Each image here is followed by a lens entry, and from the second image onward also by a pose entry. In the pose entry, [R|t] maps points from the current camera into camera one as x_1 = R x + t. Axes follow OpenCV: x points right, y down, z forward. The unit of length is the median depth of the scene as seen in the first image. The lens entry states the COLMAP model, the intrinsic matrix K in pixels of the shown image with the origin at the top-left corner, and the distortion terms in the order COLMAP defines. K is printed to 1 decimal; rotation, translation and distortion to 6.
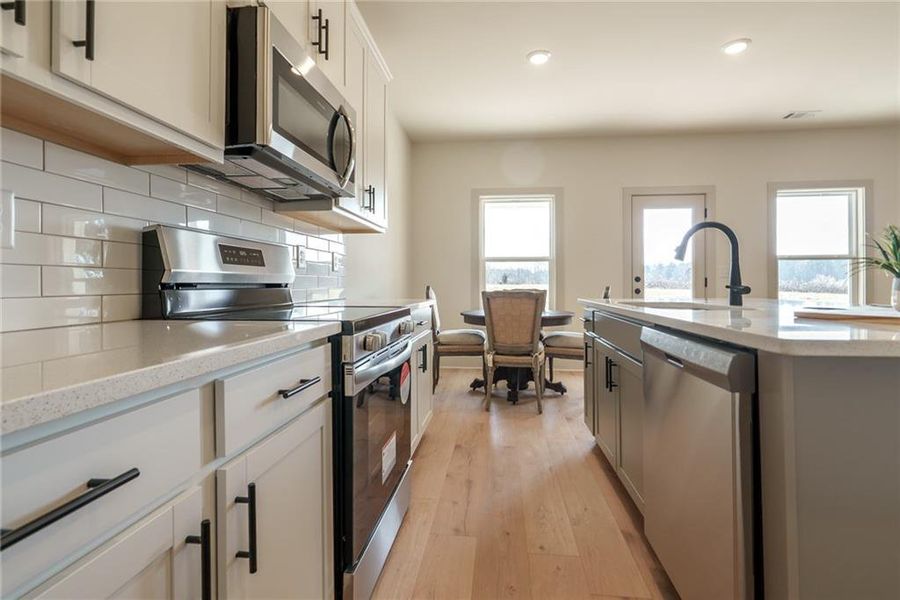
lens RADIAL K [[417.8, 0, 453.2], [0, 417.8, 283.0], [0, 0, 1]] dist [-0.002288, 0.000353]
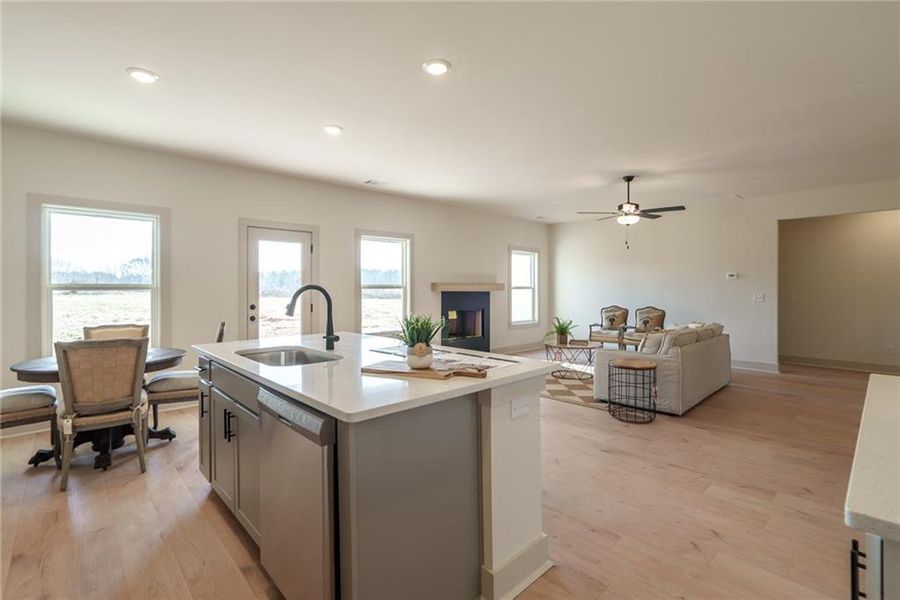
lens RADIAL K [[416.2, 0, 449.9], [0, 416.2, 287.4], [0, 0, 1]] dist [0.000719, -0.000156]
pose [[0.651687, 0.001985, 0.758486, -0.041618], [-0.001682, 0.999998, -0.001172, -0.084379], [-0.758487, -0.000512, 0.651689, -0.082148]]
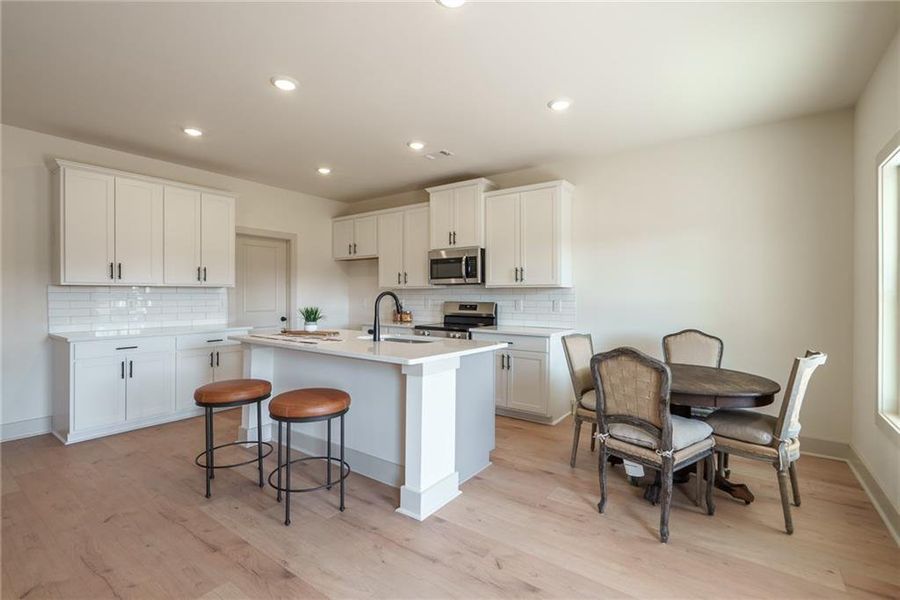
lens RADIAL K [[414.1, 0, 448.6], [0, 414.1, 293.8], [0, 0, 1]] dist [-0.003385, -0.000073]
pose [[-0.501466, -0.000746, -0.865177, 1.164162], [0.002515, 0.999994, -0.002320, -0.080476], [0.865174, -0.003339, -0.501461, 1.223608]]
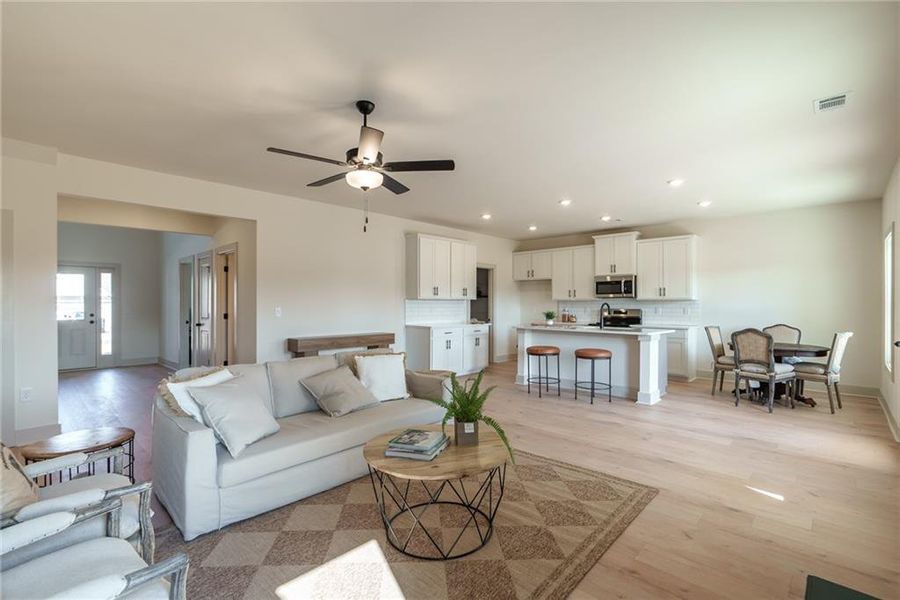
lens RADIAL K [[410.1, 0, 450.4], [0, 410.1, 303.7], [0, 0, 1]] dist [-0.001335, -0.000051]
pose [[-0.609517, -0.000866, -0.792773, 2.298612], [0.001638, 0.999996, -0.002352, -0.079968], [0.792772, -0.002732, -0.609513, 1.175368]]
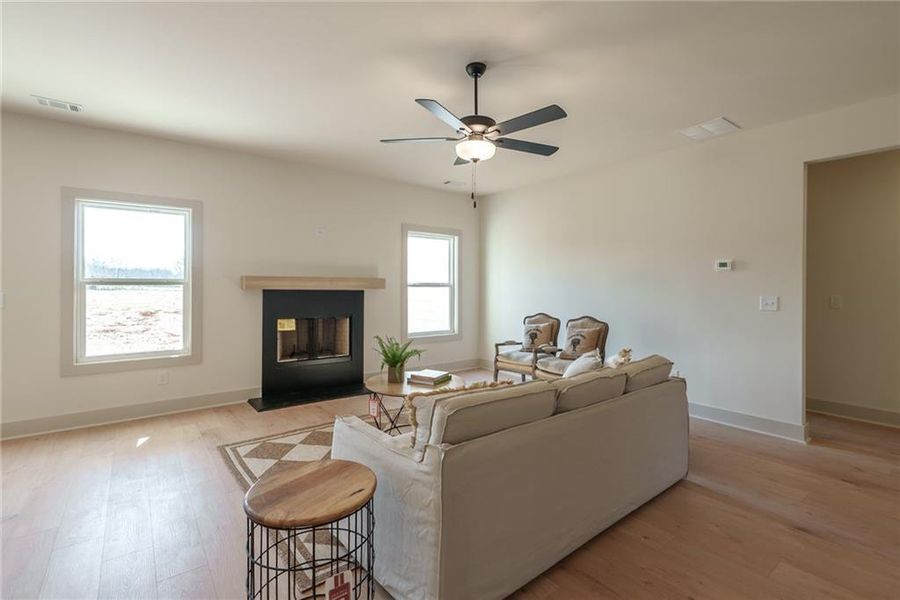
lens RADIAL K [[417.7, 0, 452.0], [0, 417.7, 289.5], [0, 0, 1]] dist [0.000329, 0.000060]
pose [[0.719207, -0.002498, 0.694792, 1.057572], [-0.006539, 0.999925, 0.010364, -0.085514], [-0.694765, -0.011997, 0.719136, -0.119181]]
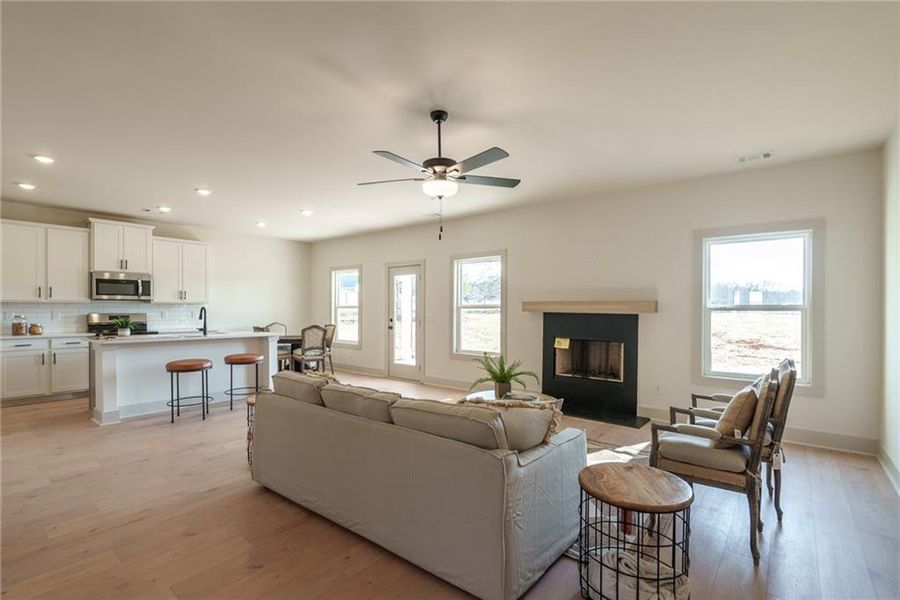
lens RADIAL K [[417.8, 0, 451.2], [0, 417.8, 310.6], [0, 0, 1]] dist [-0.002969, -0.000365]
pose [[0.836149, 0.006446, -0.548464, 2.237917], [-0.002082, 0.999961, 0.008579, -0.088196], [0.548498, -0.006031, 0.836130, -0.324795]]
